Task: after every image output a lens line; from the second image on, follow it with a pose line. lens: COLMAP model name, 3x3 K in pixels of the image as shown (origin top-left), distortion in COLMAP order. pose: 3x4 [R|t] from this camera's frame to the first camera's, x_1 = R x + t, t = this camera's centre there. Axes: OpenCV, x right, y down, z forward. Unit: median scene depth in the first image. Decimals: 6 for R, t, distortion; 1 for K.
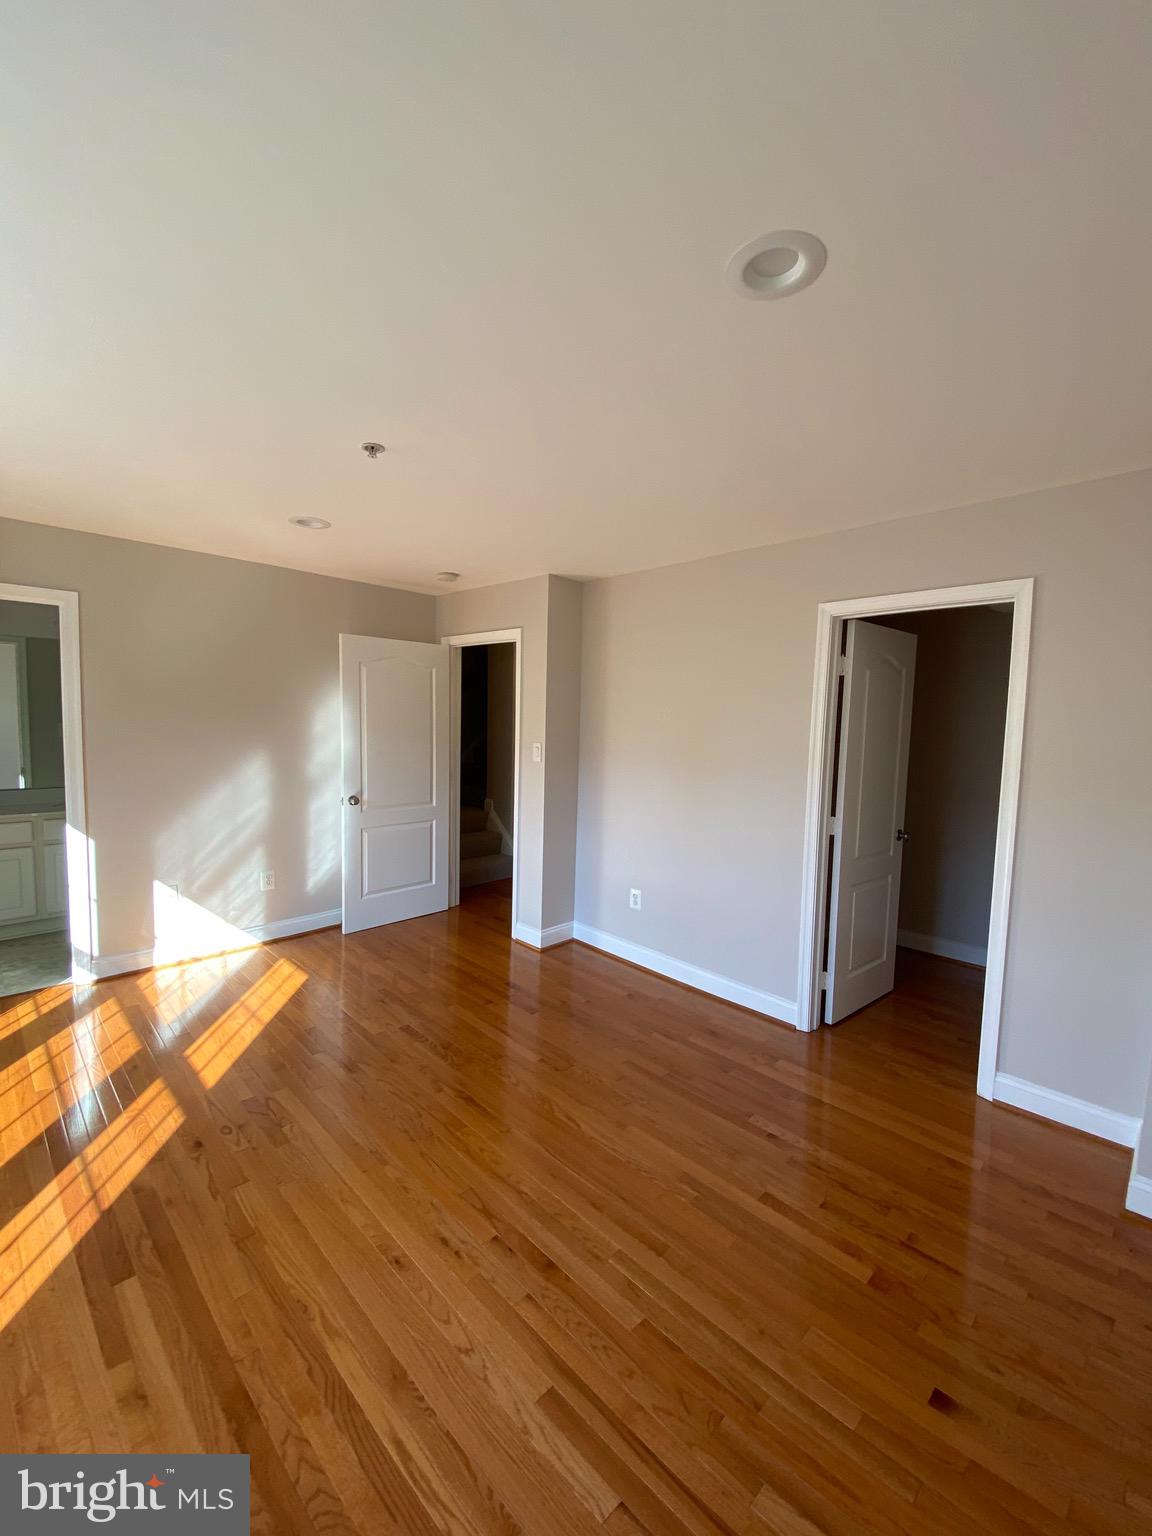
lens RADIAL K [[619.6, 0, 576.0], [0, 619.6, 768.0], [0, 0, 1]] dist [0.037431, -0.028344]
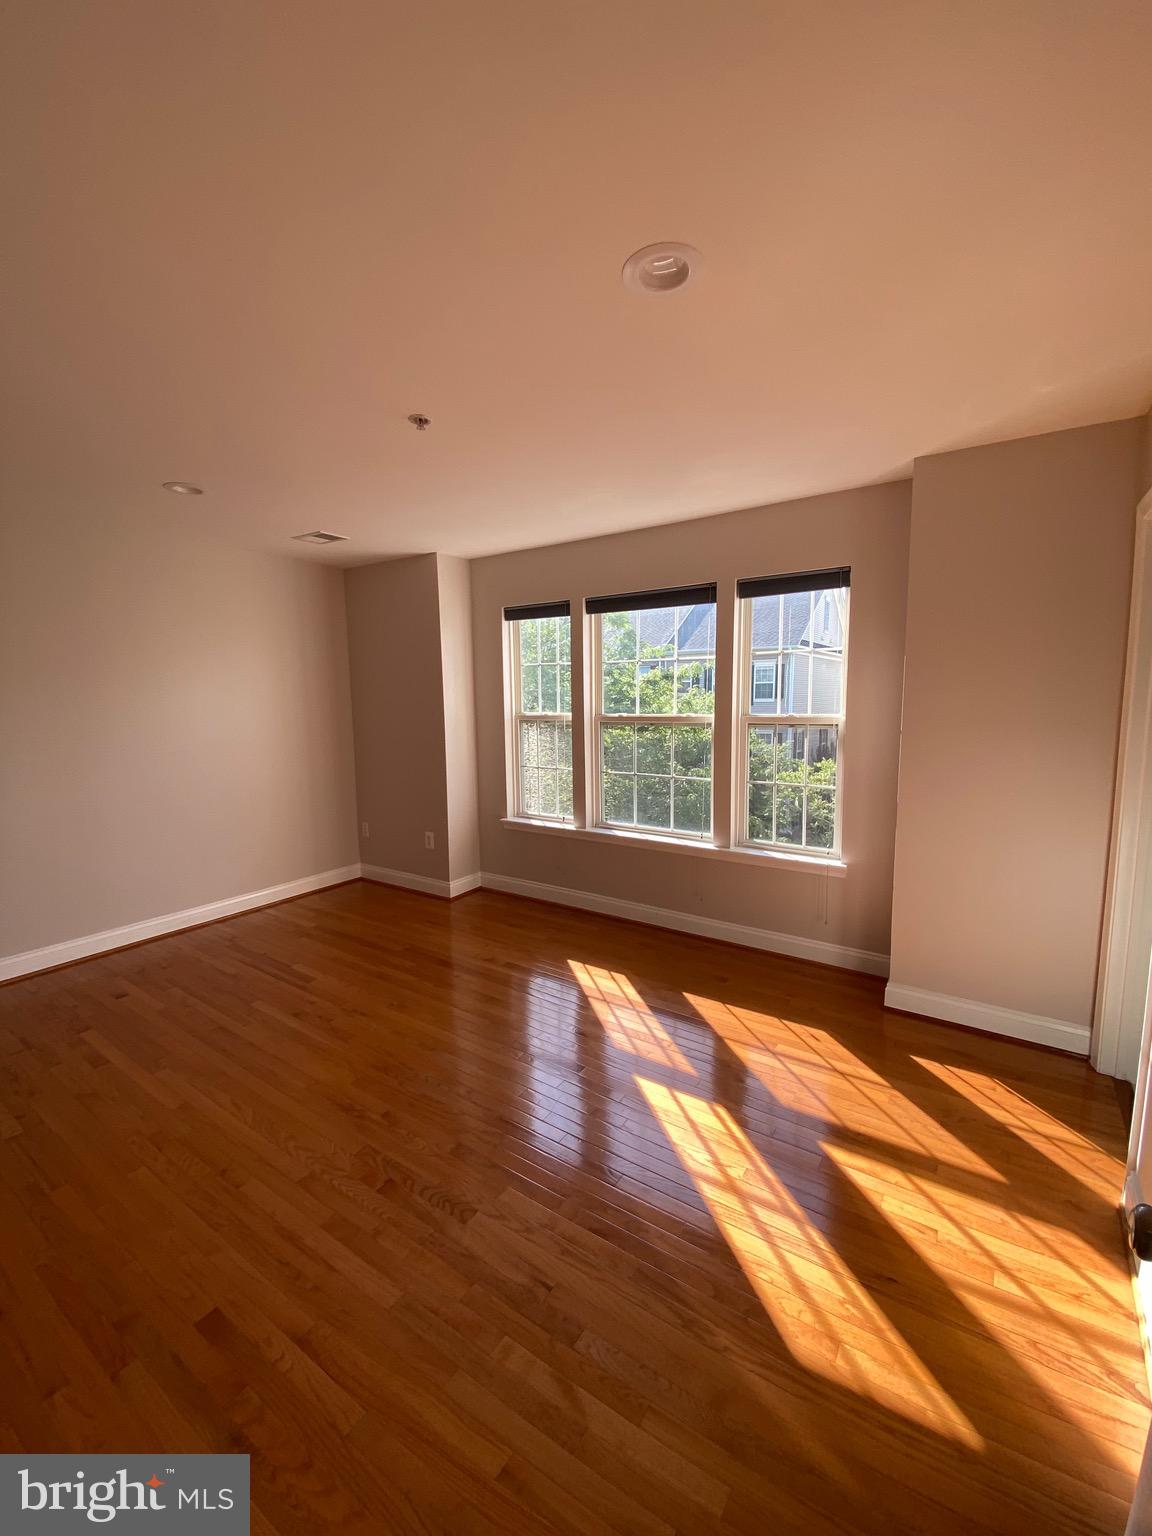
lens RADIAL K [[619.6, 0, 576.0], [0, 619.6, 768.0], [0, 0, 1]] dist [0.037431, -0.028344]
pose [[-0.982459, 0.007099, -0.186342, -0.291869], [-0.028505, 0.981815, 0.187691, -0.115937], [0.184286, 0.189710, -0.964390, 1.644573]]
